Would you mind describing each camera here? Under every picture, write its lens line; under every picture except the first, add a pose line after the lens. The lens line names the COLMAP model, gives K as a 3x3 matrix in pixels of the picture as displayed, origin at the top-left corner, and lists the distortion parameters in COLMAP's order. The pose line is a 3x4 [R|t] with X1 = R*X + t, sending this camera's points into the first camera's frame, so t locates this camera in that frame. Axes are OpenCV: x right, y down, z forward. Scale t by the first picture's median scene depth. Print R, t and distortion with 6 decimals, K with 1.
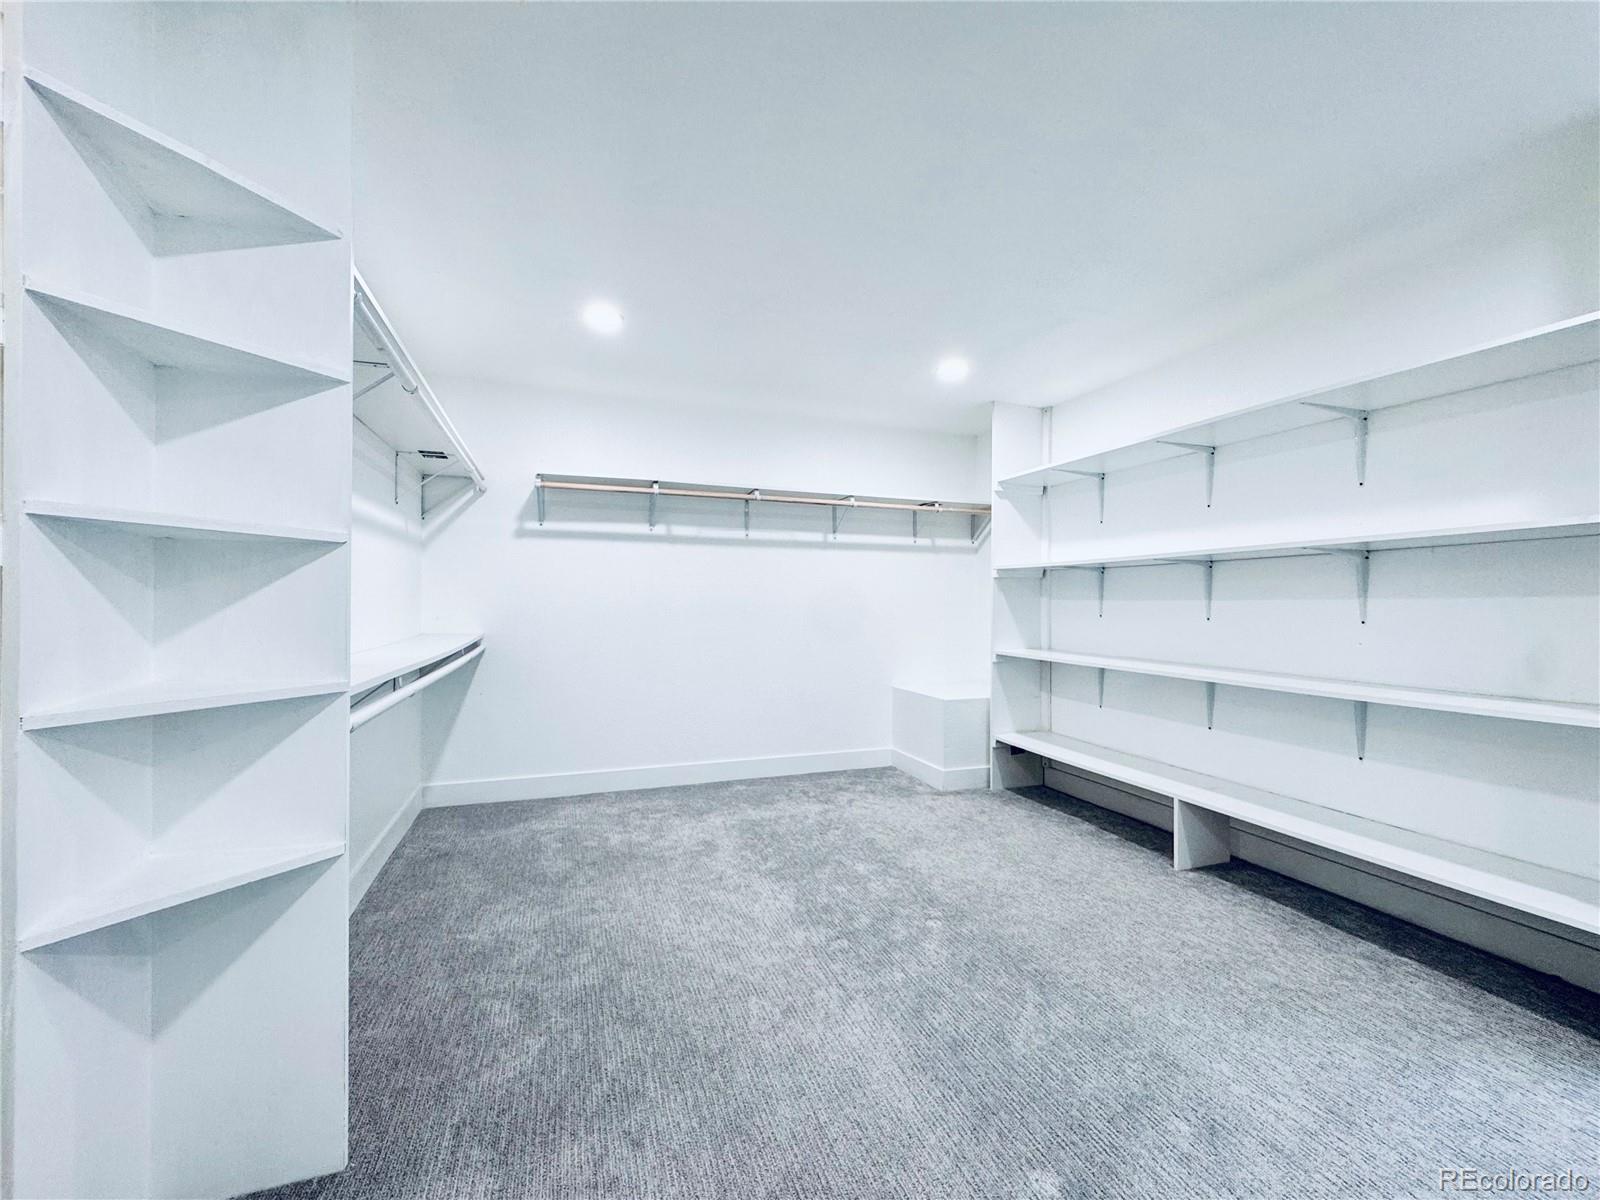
lens RADIAL K [[643.9, 0, 799.8], [0, 643.9, 606.7], [0, 0, 1]] dist [-0.002025, 0.000402]
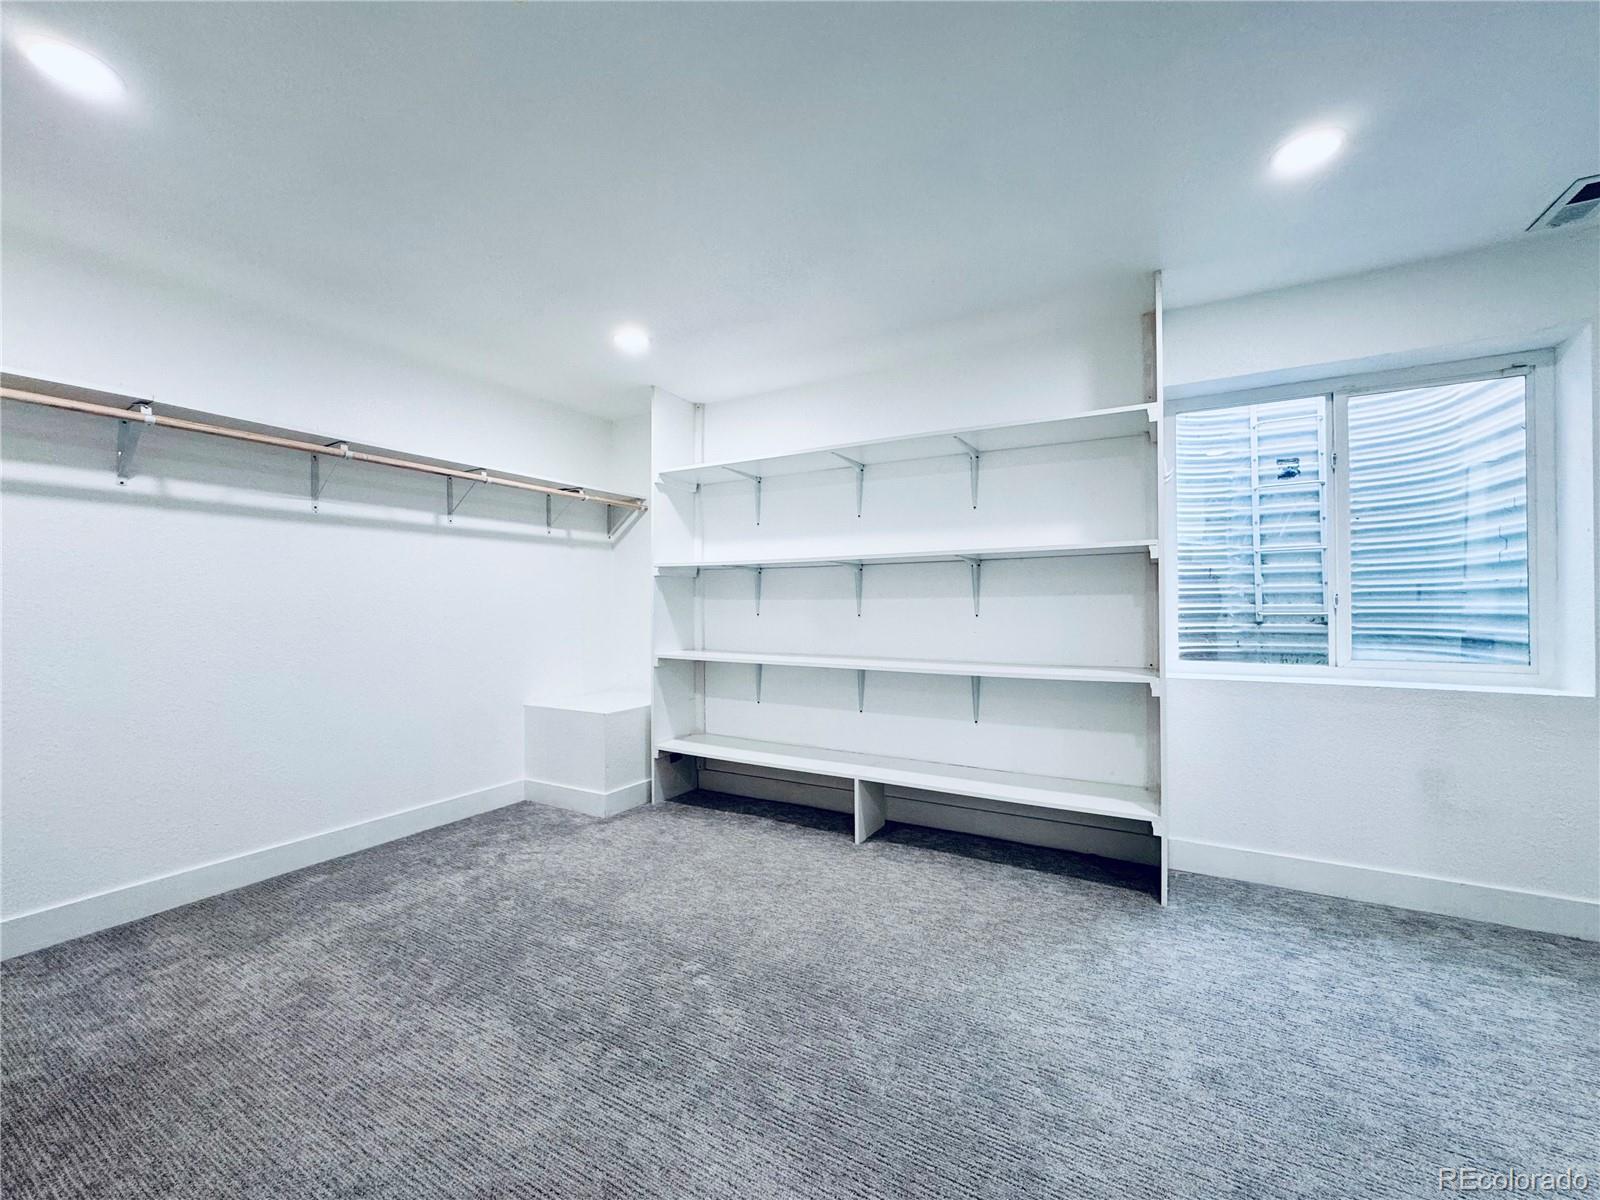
lens RADIAL K [[643.9, 0, 803.7], [0, 643.9, 600.0], [0, 0, 1]] dist [-0.002025, 0.000402]
pose [[0.762693, -0.004689, 0.646744, -0.170868], [0.012037, 0.999903, -0.006945, -0.001308], [-0.646649, 0.013081, 0.762676, 0.188577]]
